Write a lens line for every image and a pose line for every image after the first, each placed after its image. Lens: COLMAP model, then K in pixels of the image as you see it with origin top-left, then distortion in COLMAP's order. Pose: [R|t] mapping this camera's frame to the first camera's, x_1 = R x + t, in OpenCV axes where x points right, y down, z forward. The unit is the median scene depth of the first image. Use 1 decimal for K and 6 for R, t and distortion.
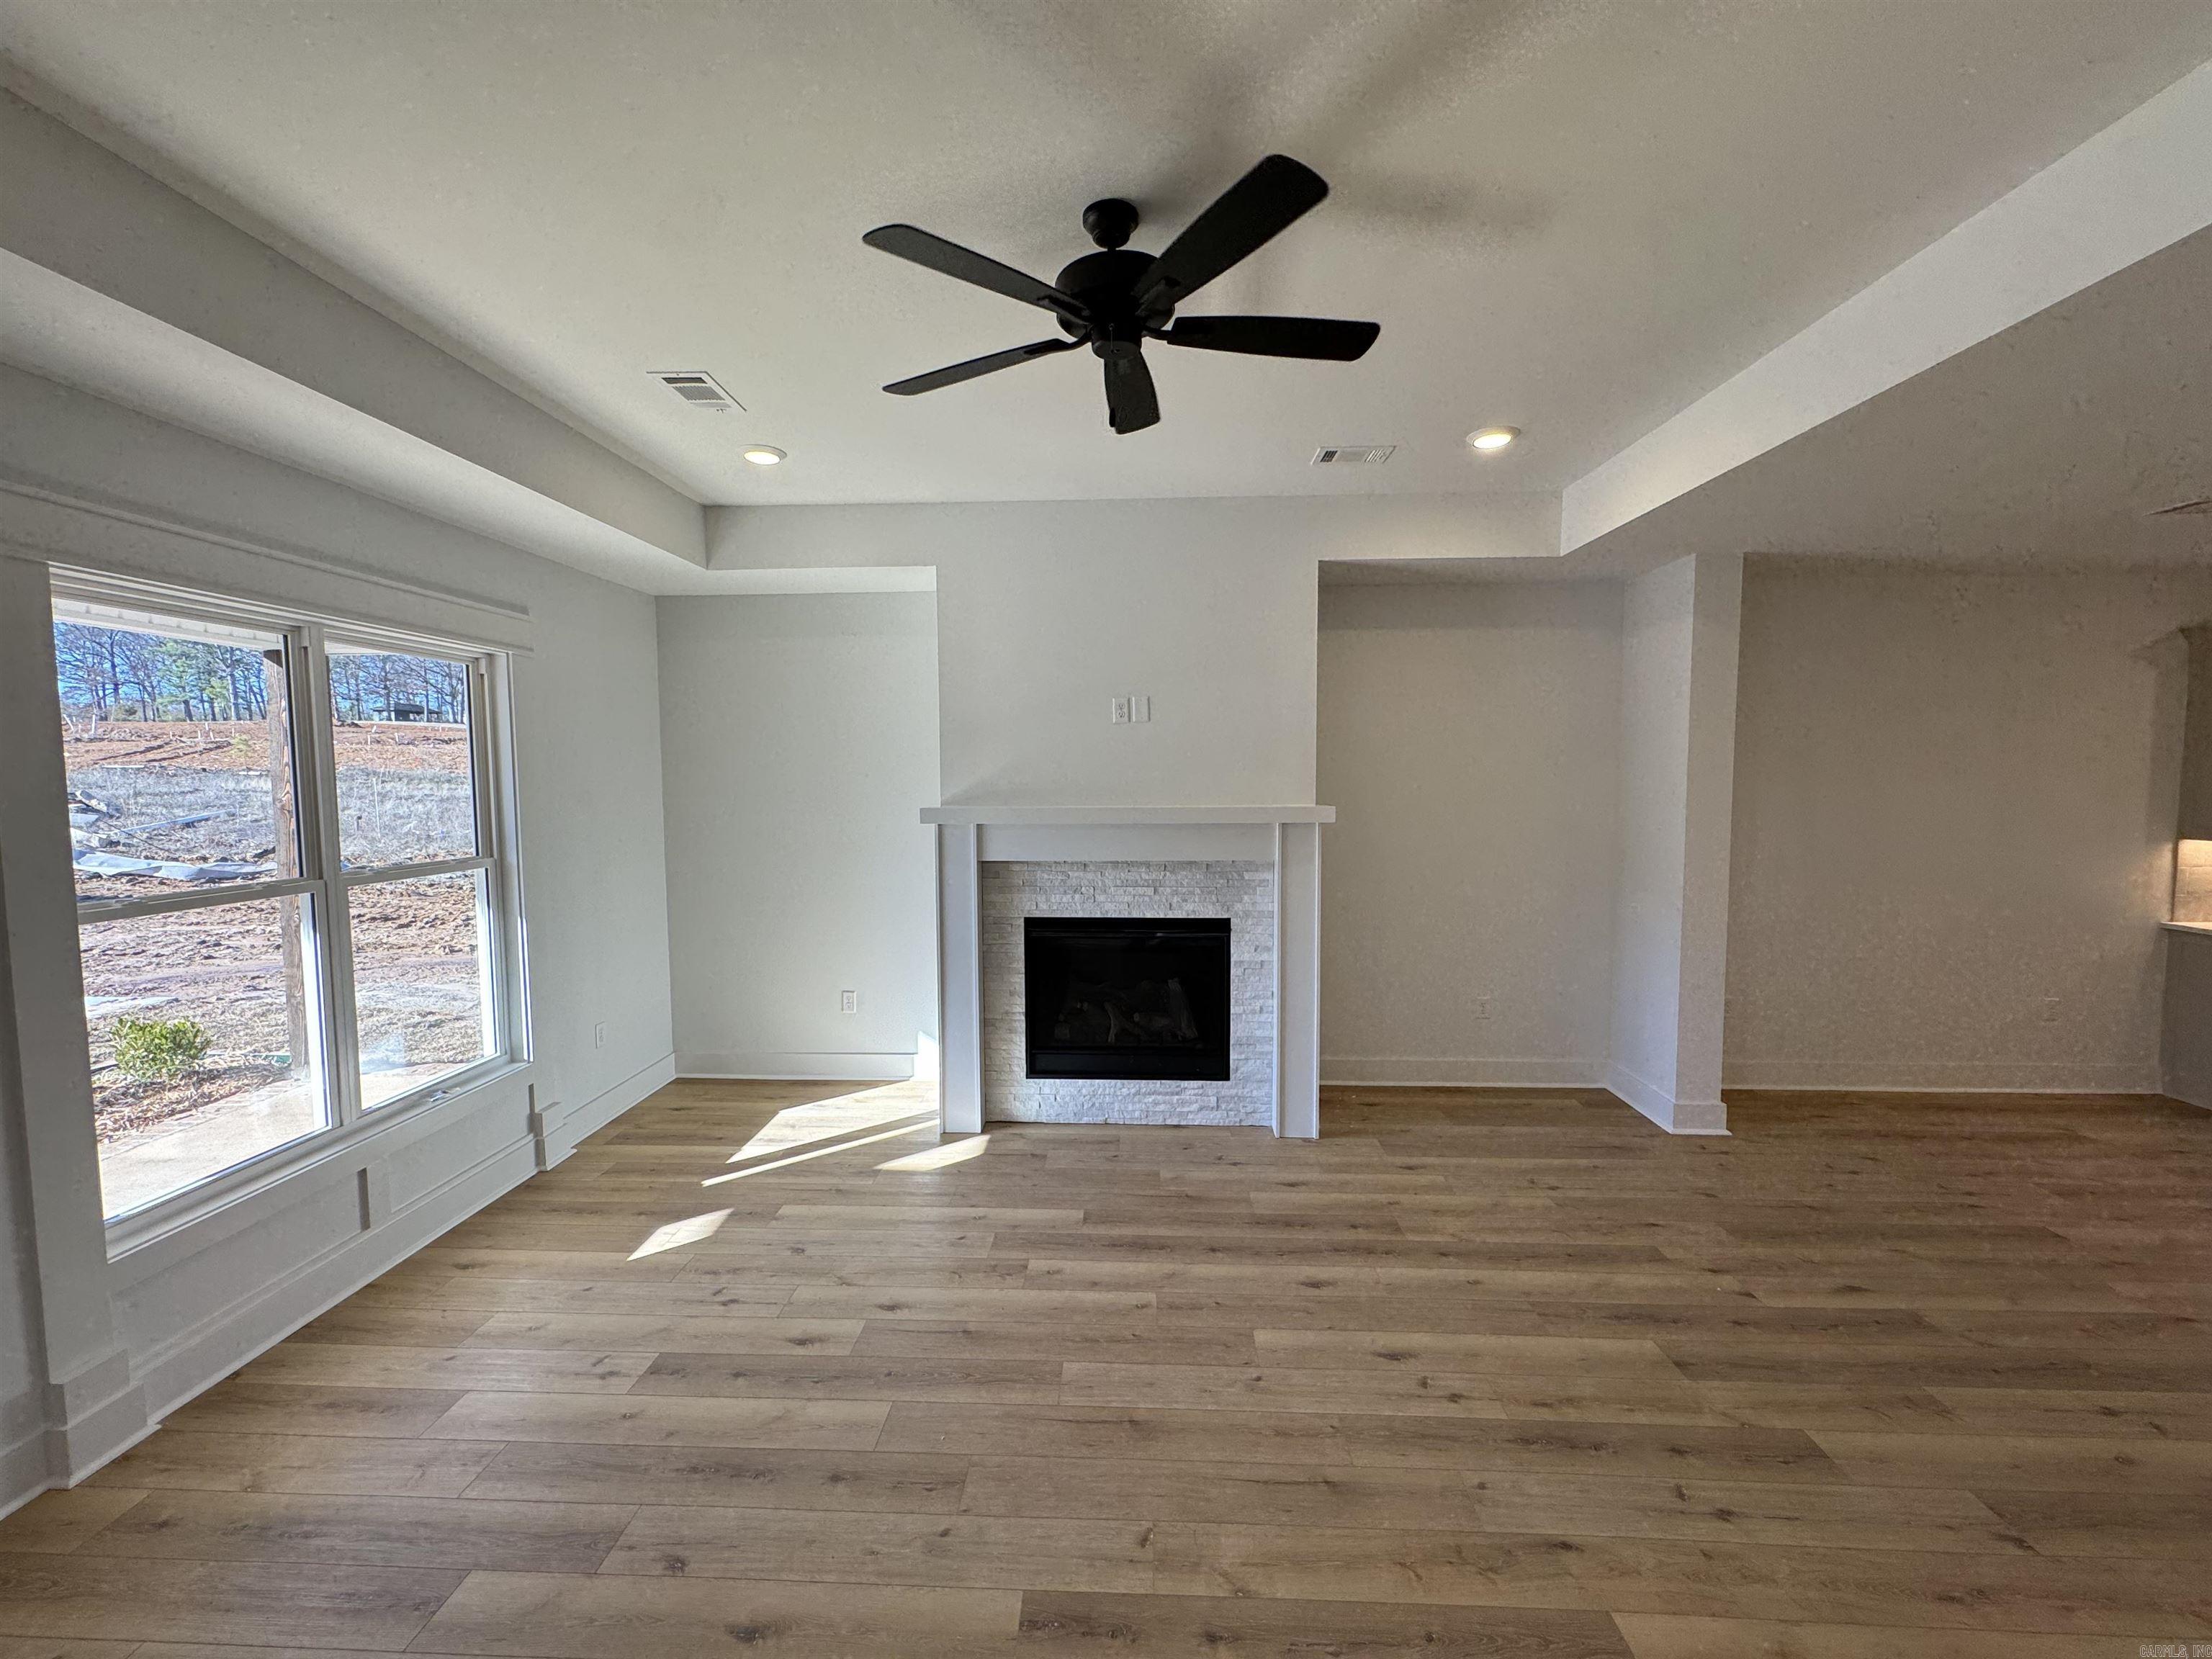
lens RADIAL K [[877.9, 0, 1104.6], [0, 877.9, 826.1], [0, 0, 1]] dist [-0.003506, 0.001068]
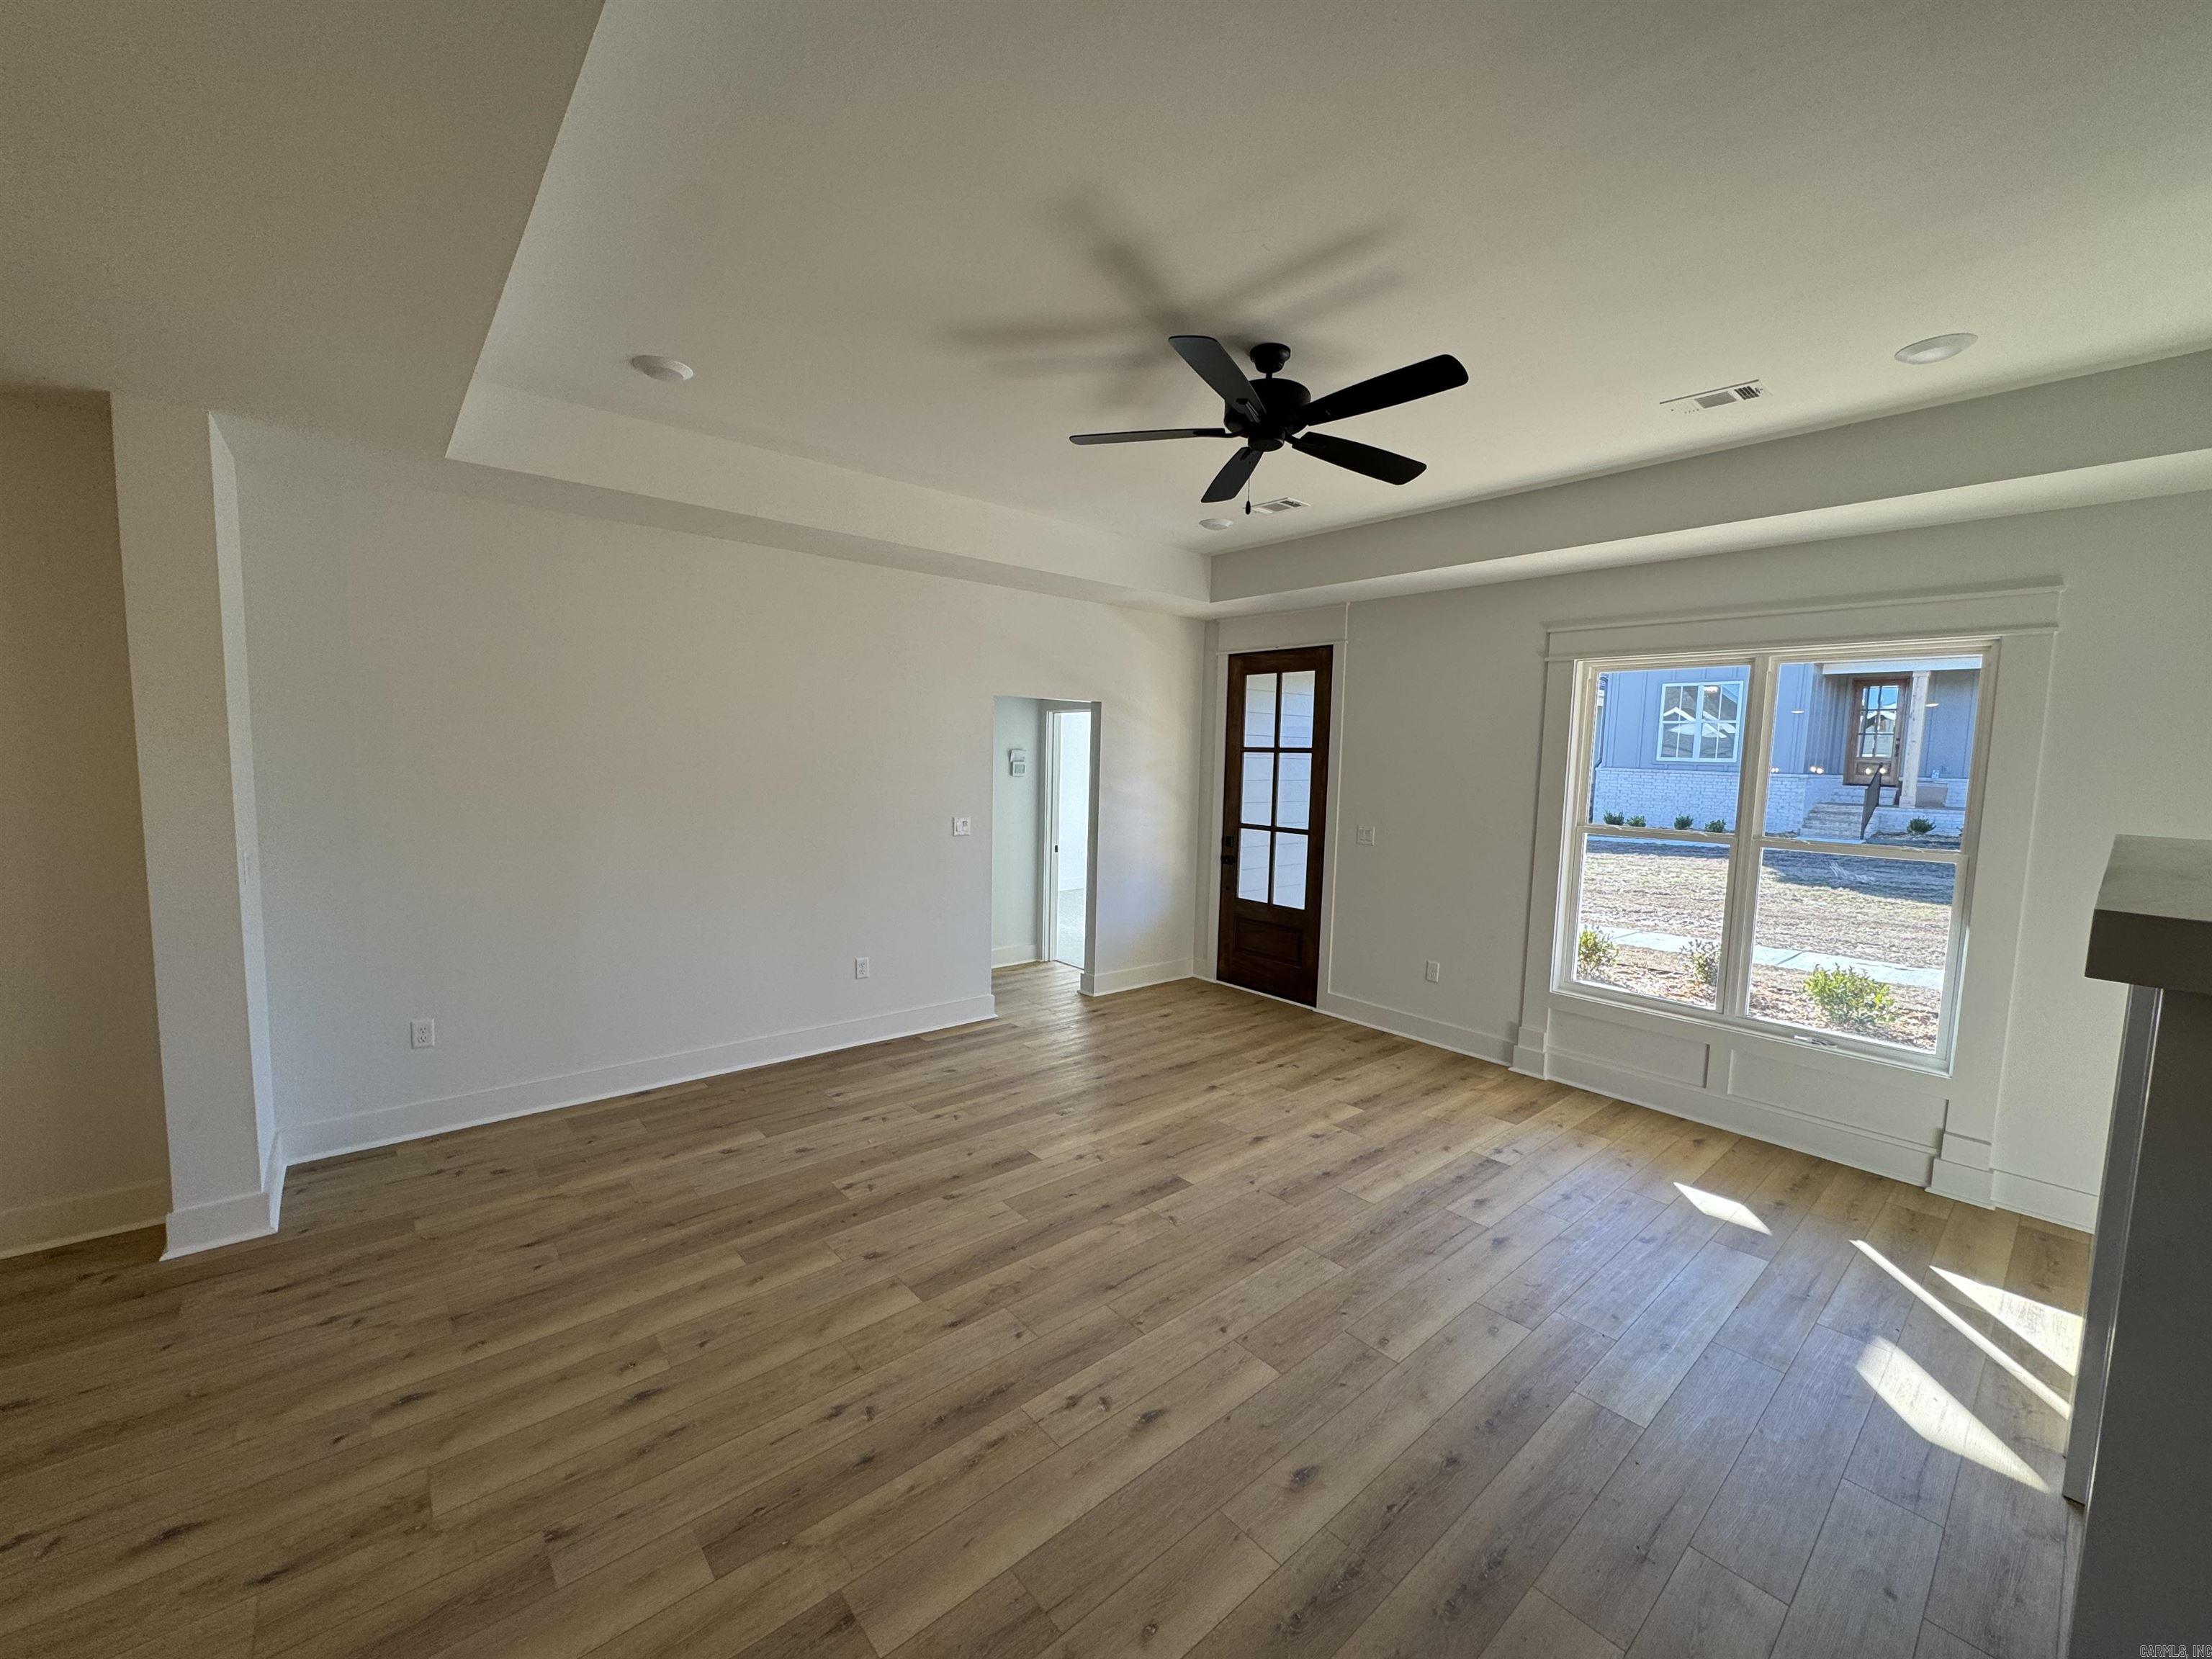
lens RADIAL K [[877.9, 0, 1104.3], [0, 877.9, 833.7], [0, 0, 1]] dist [-0.003506, 0.001068]
pose [[-0.727813, 0.050156, -0.683939, 0.646724], [-0.062324, 0.988357, 0.138803, -0.061232], [0.682938, 0.143648, -0.716213, 1.050146]]
